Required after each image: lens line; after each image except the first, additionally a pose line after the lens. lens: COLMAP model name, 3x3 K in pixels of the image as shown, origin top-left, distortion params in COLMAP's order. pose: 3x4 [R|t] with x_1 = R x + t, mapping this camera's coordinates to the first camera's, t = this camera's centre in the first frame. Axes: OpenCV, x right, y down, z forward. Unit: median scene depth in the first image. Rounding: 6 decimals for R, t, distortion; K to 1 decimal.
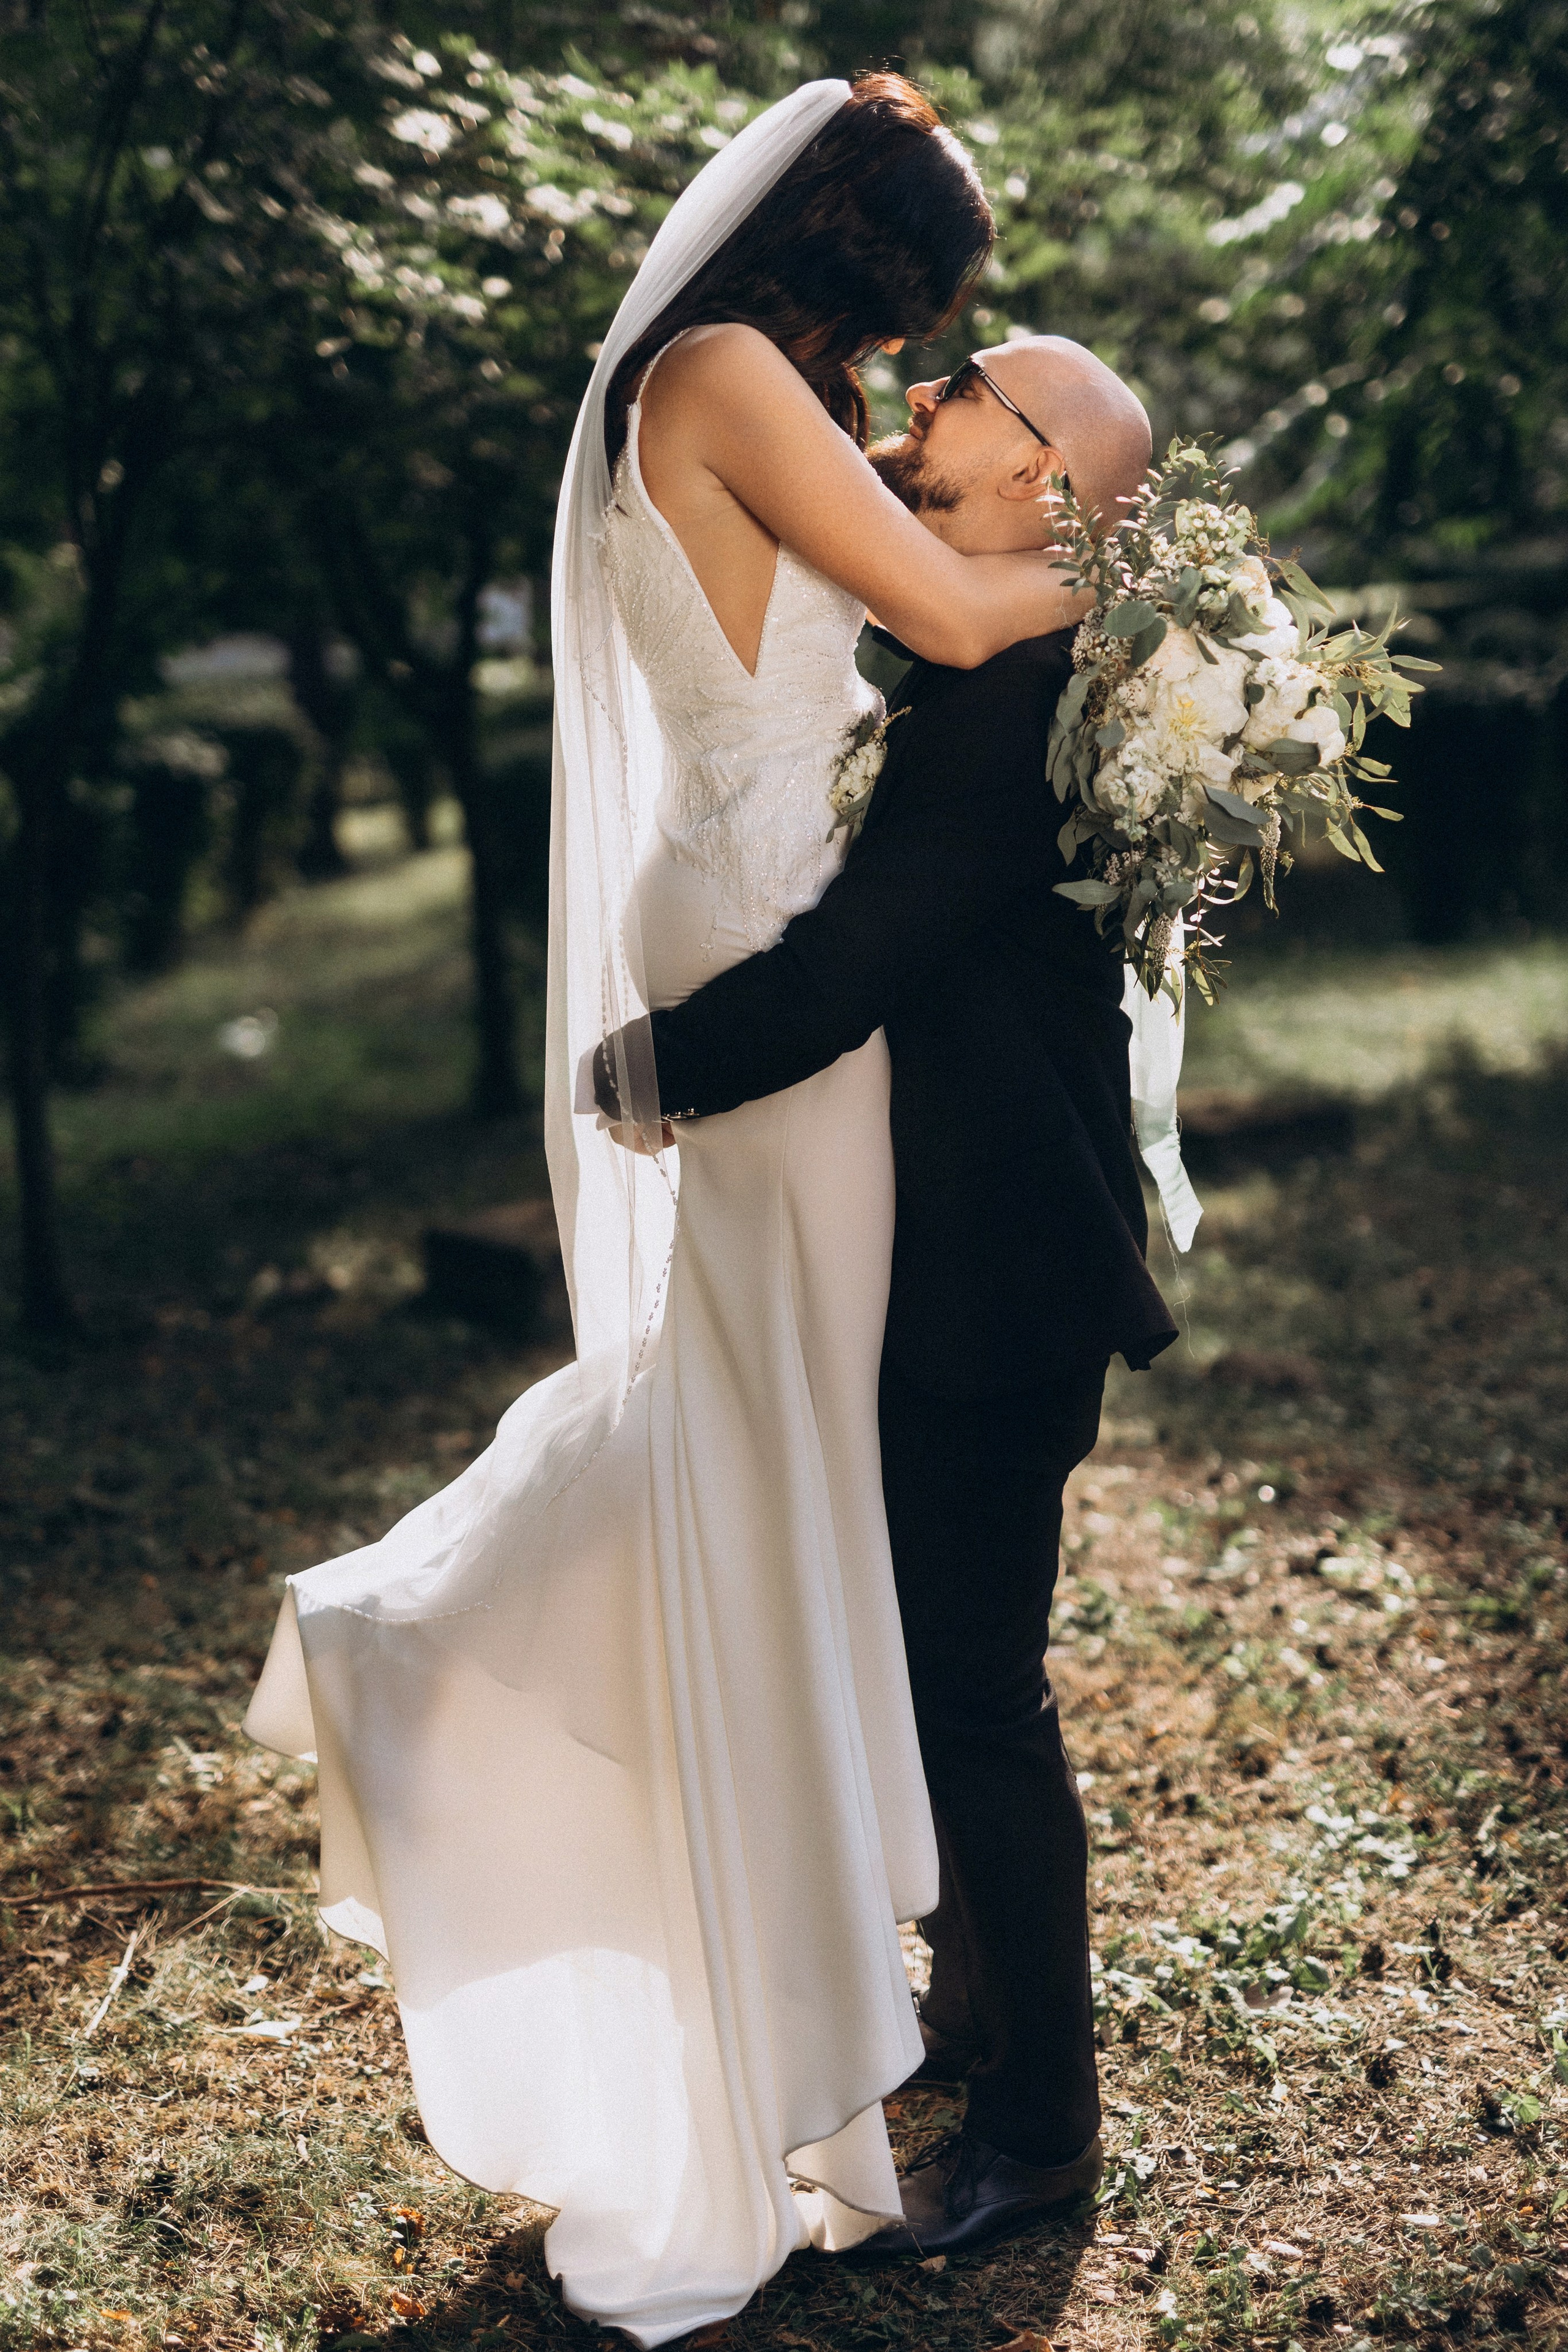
lens RADIAL K [[3413.6, 0, 784.0], [0, 3413.6, 1176.0], [0, 0, 1]] dist [0.010919, -0.060964]
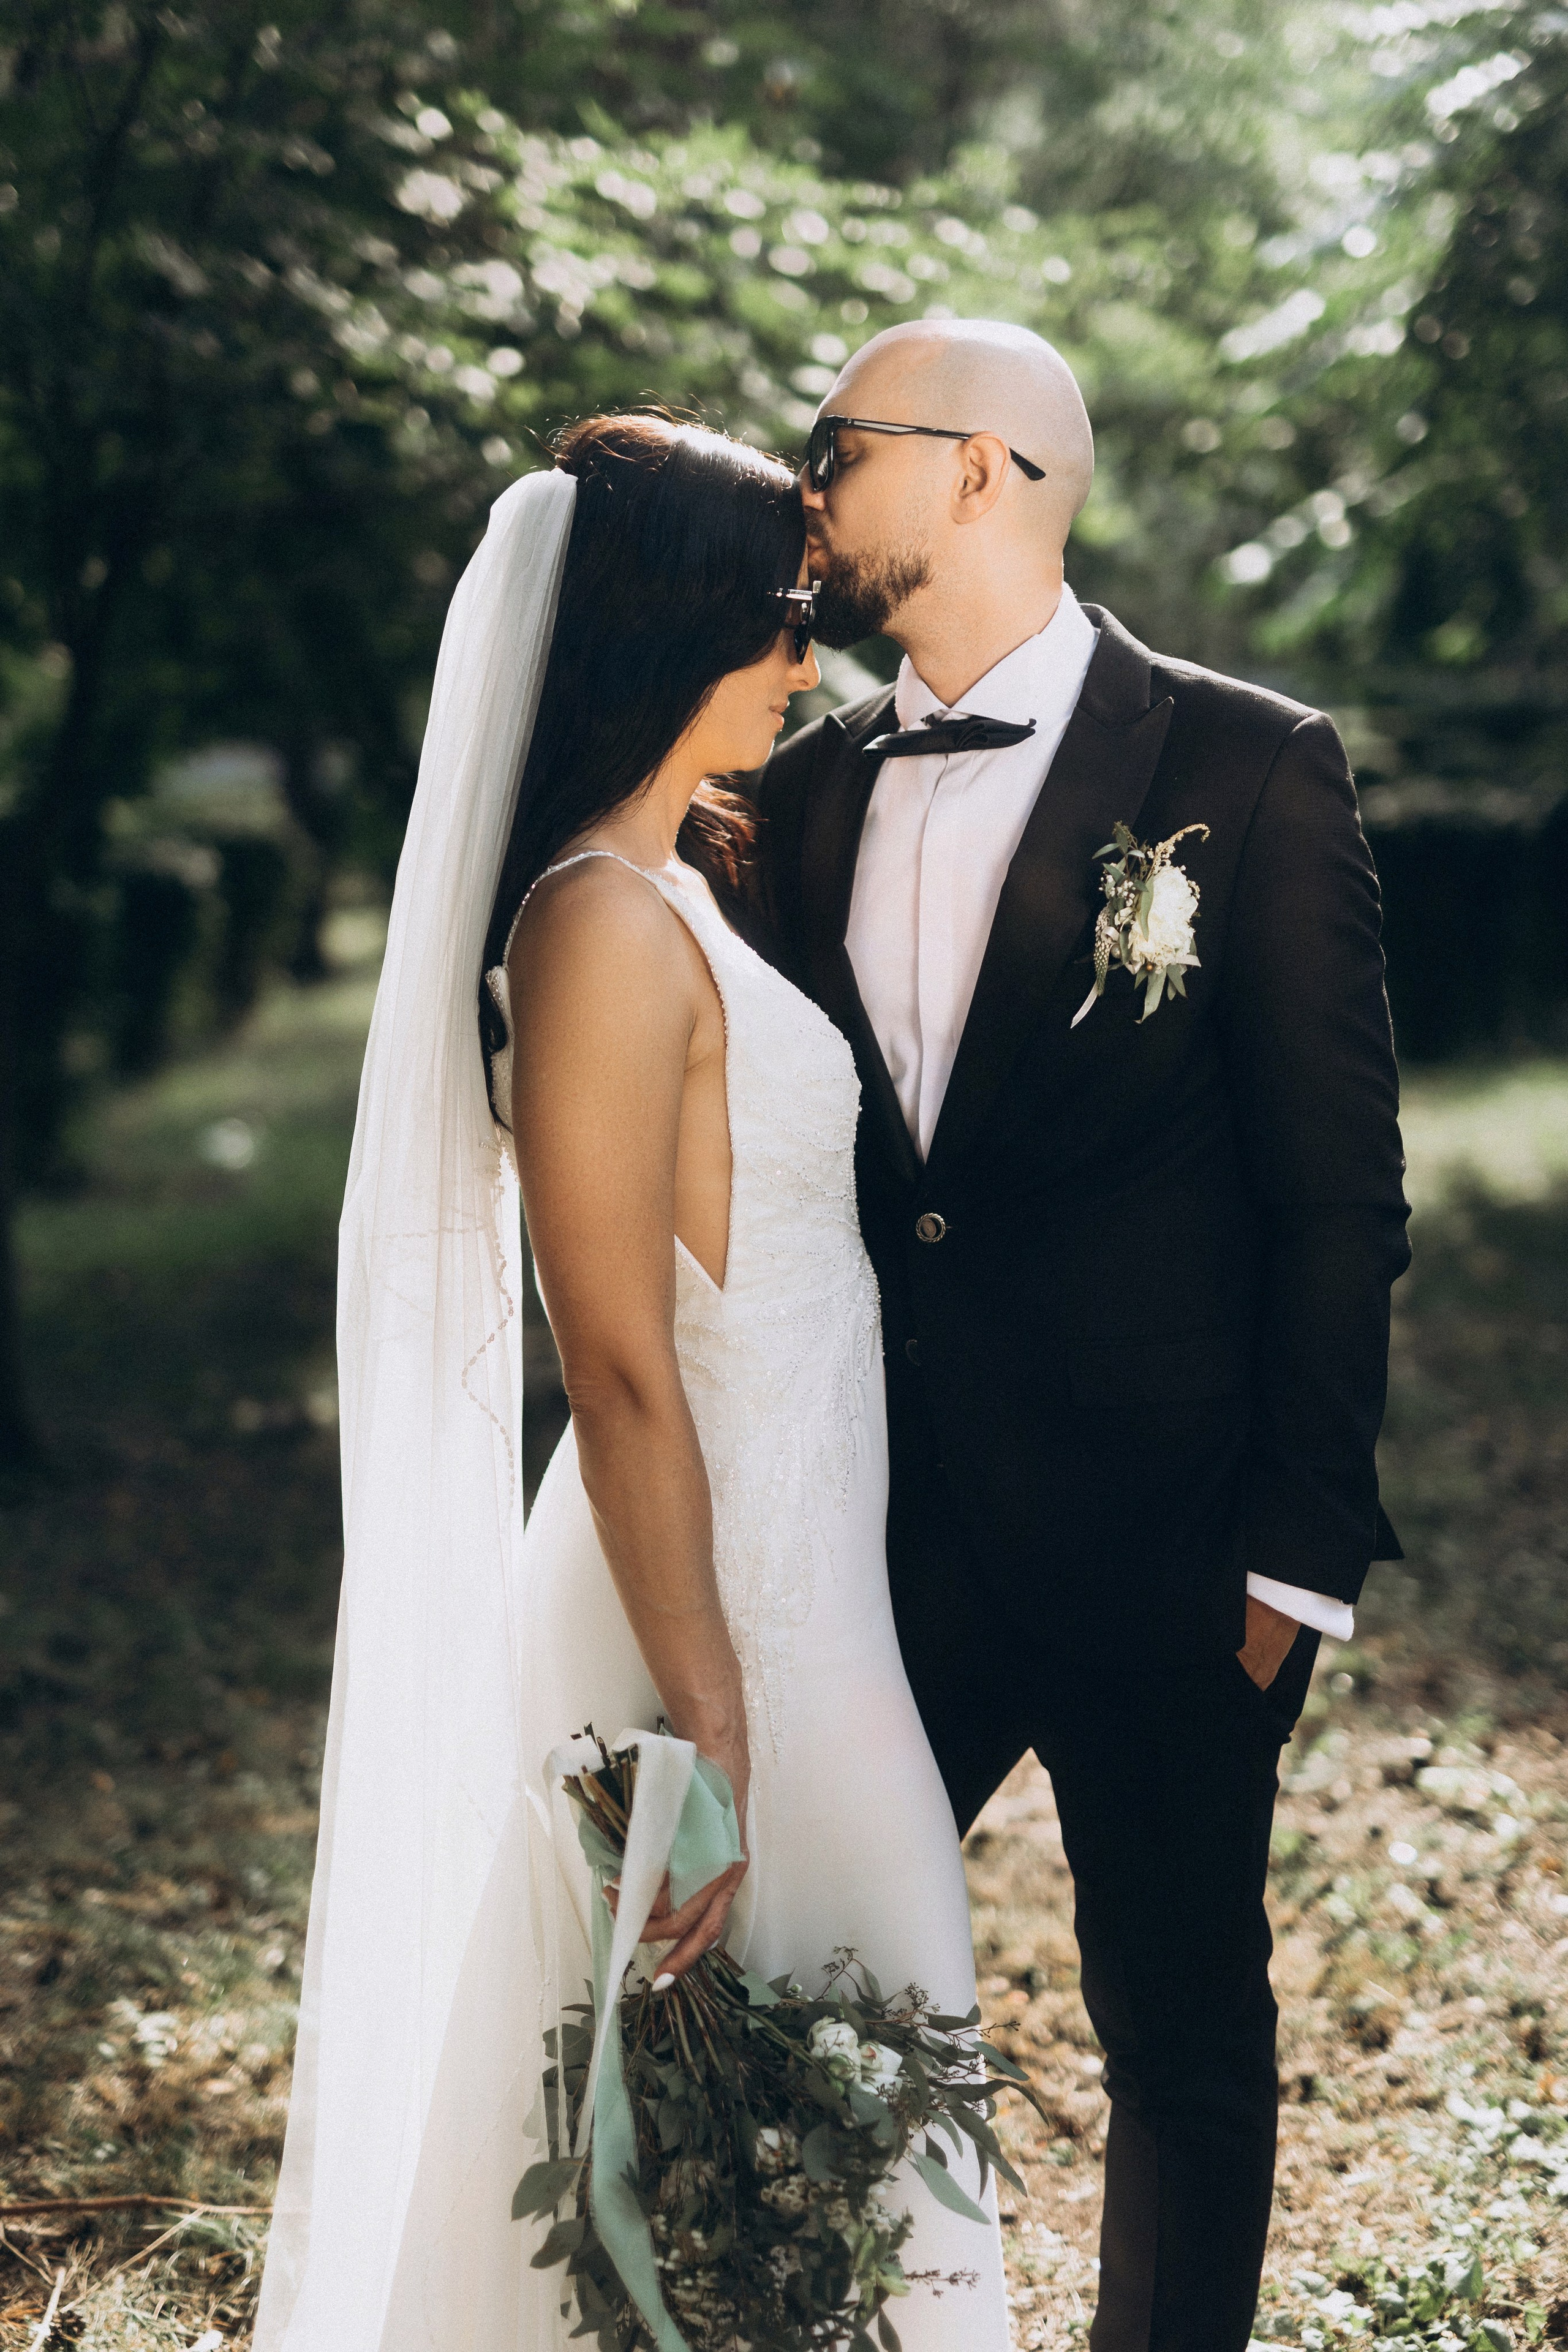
lens RADIAL K [[3295.9, 0, 784.0], [0, 3295.9, 1176.0], [0, 0, 1]] dist [0.023860, 0.009843]
pose [[0.999885, 0.012011, 0.009274, -0.020841], [-0.011727, 0.999480, -0.030053, -0.016812], [-0.009630, 0.029941, 0.999505, 0.151597]]
